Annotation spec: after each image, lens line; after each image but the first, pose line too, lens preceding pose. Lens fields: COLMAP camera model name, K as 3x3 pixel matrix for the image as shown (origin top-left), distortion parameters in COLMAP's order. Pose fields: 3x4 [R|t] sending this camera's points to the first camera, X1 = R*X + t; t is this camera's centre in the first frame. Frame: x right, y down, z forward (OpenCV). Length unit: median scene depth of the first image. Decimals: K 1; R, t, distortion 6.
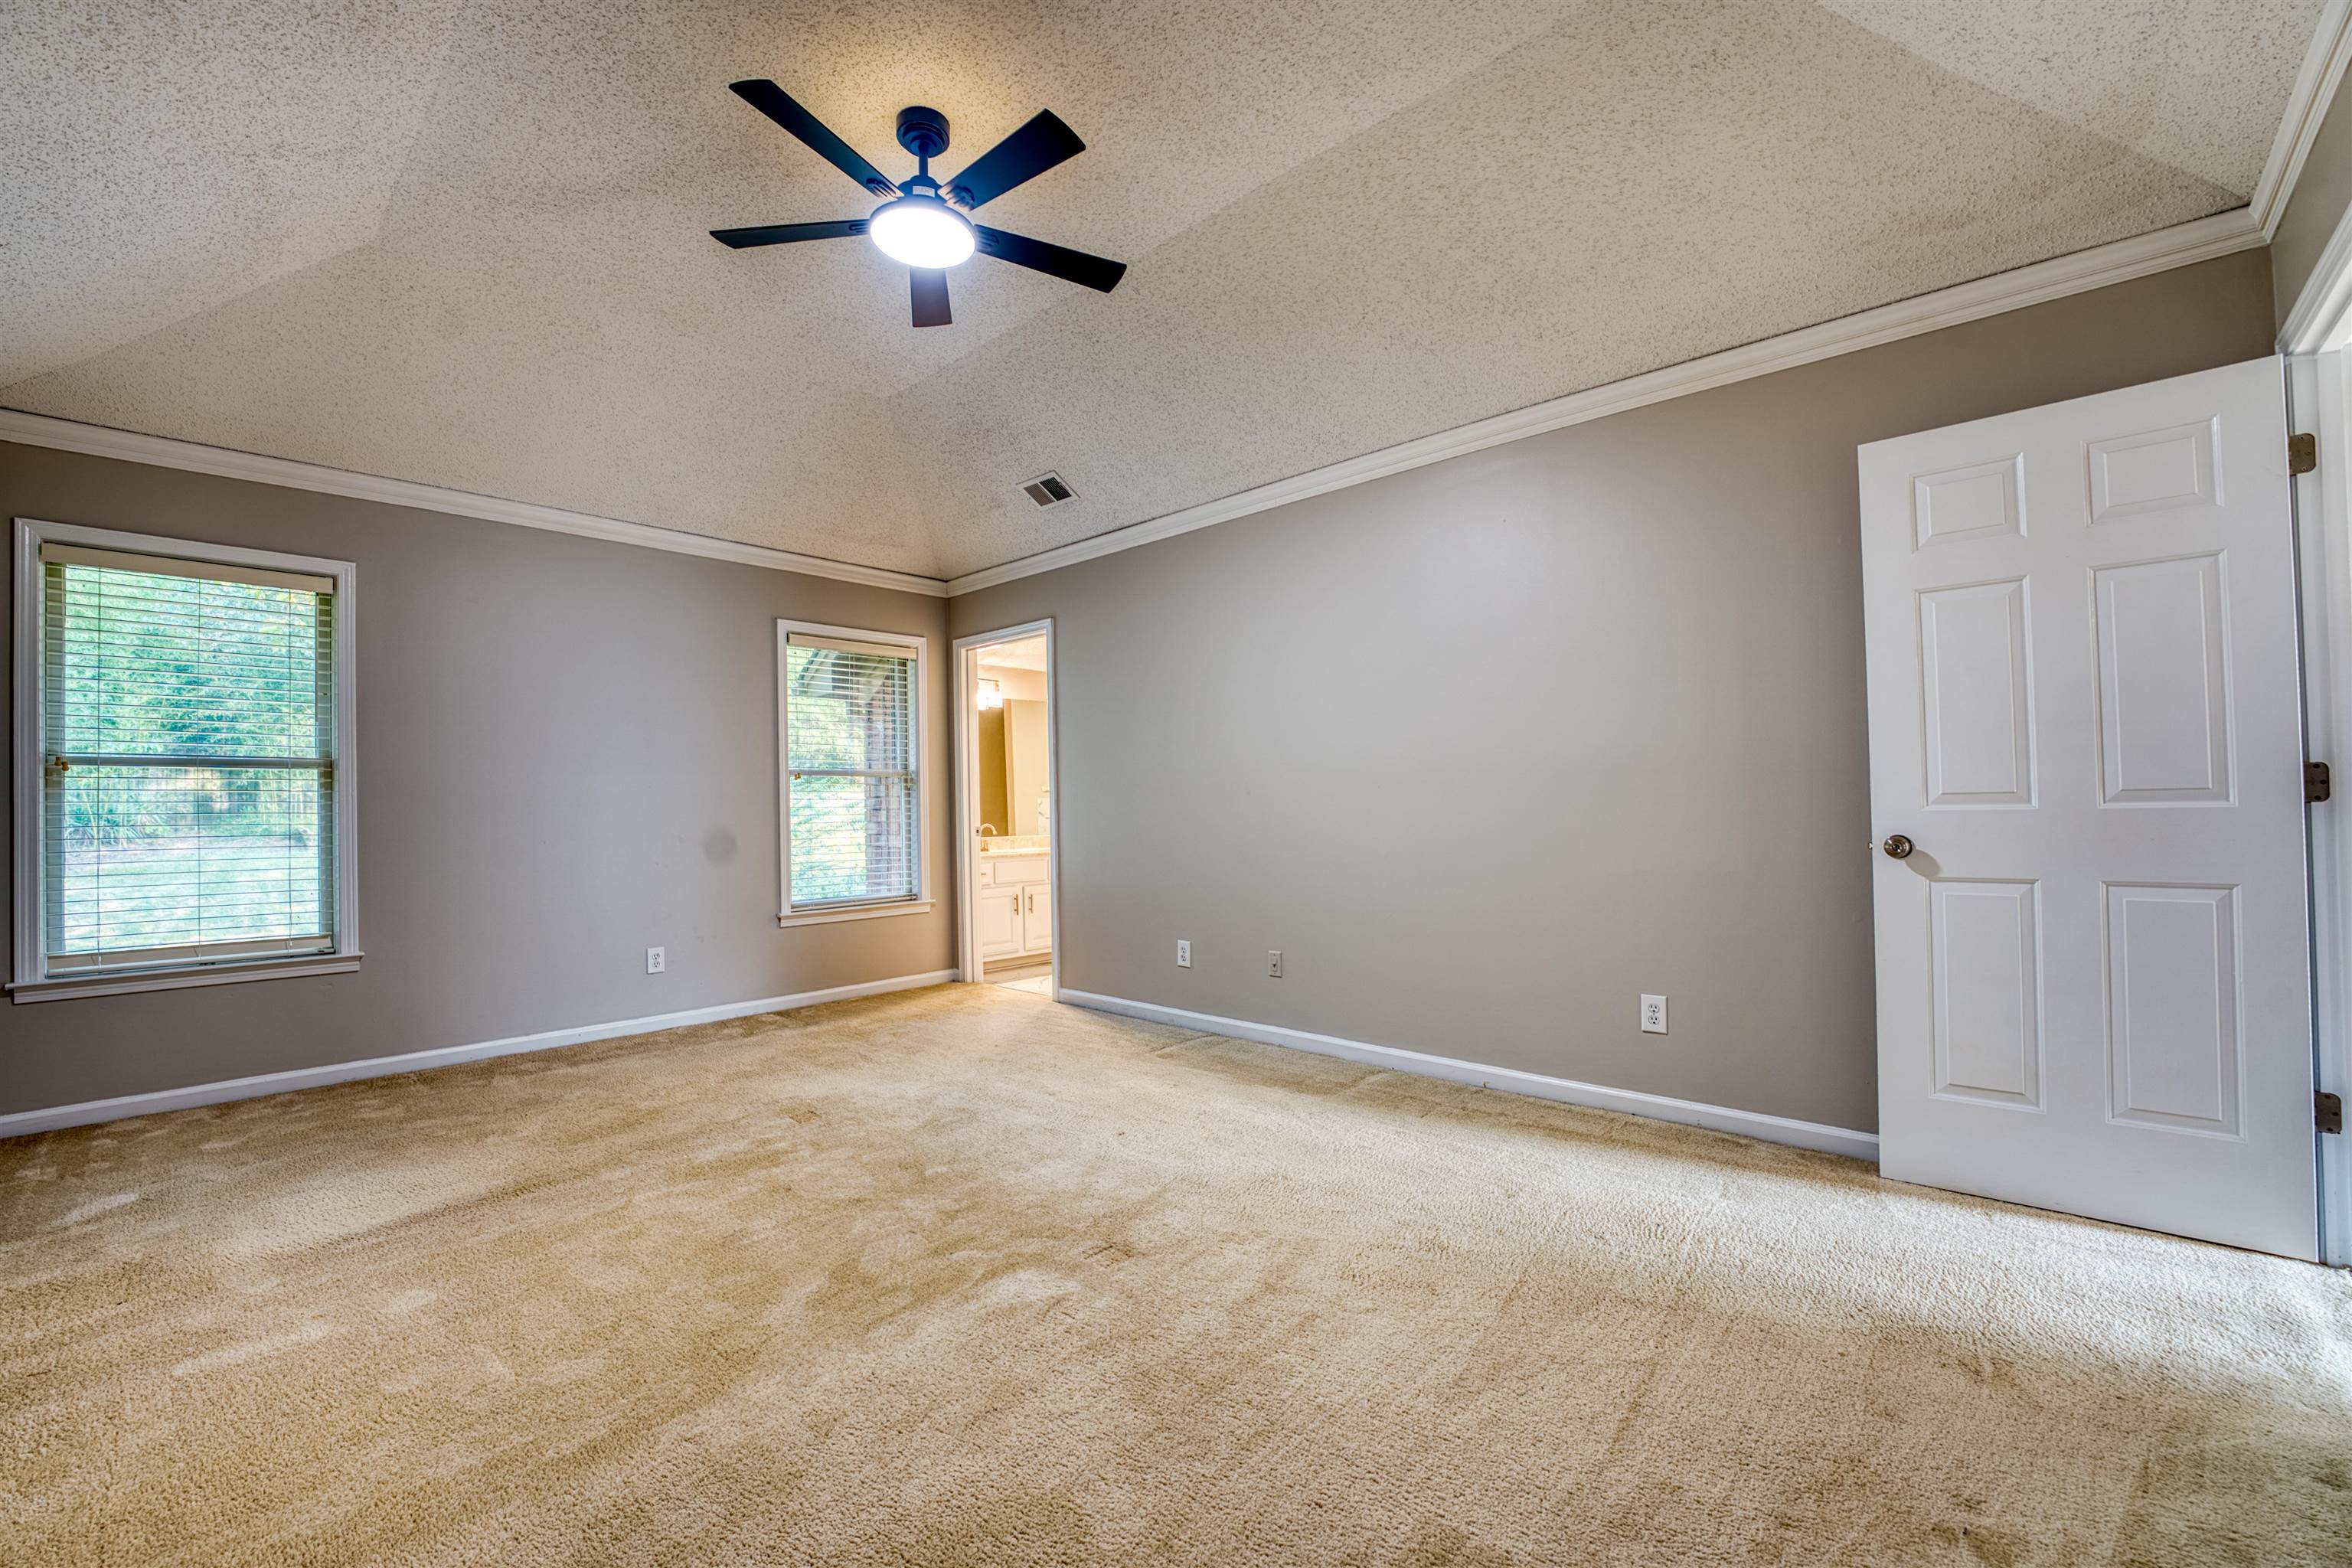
lens RADIAL K [[959.6, 0, 1176.9], [0, 959.6, 792.9], [0, 0, 1]] dist [-0.026064, 0.002451]
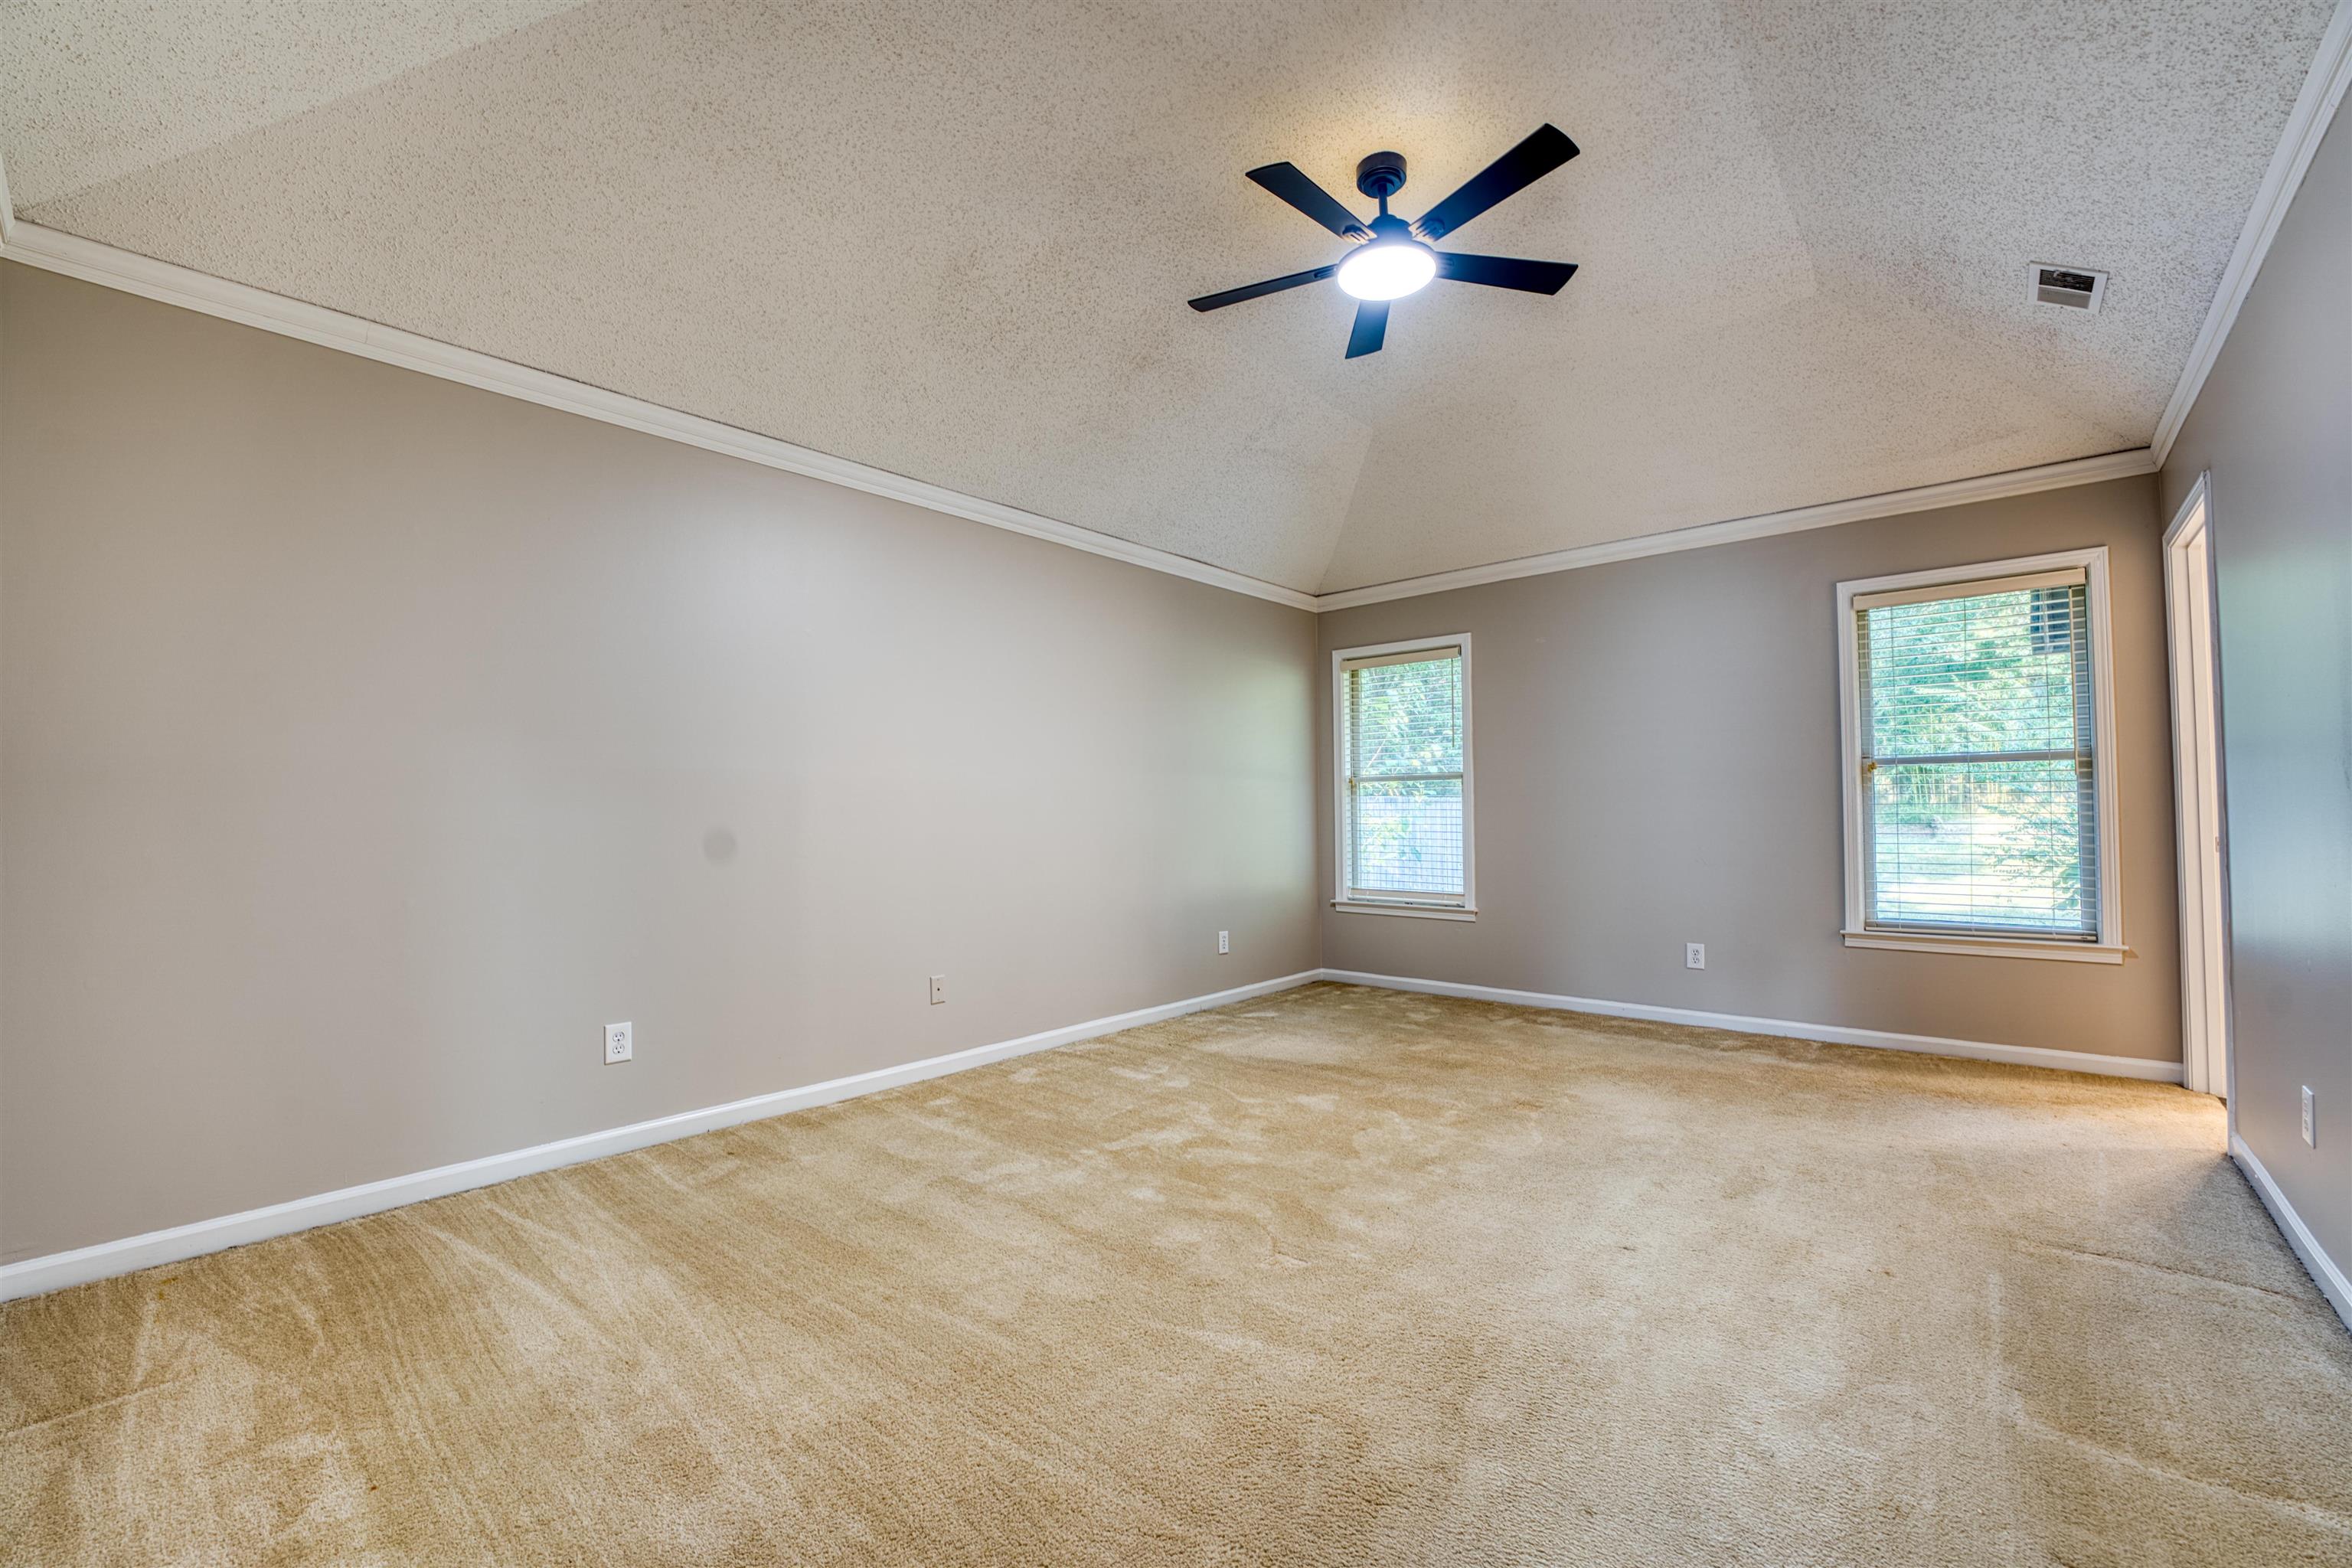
lens RADIAL K [[959.6, 0, 1176.5], [0, 959.6, 783.1], [0, 0, 1]] dist [-0.026064, 0.002451]
pose [[0.030313, -0.019993, -0.999340, 0.409945], [0.019682, 0.999618, -0.019401, 0.000945], [0.999347, -0.019081, 0.030694, 0.383221]]
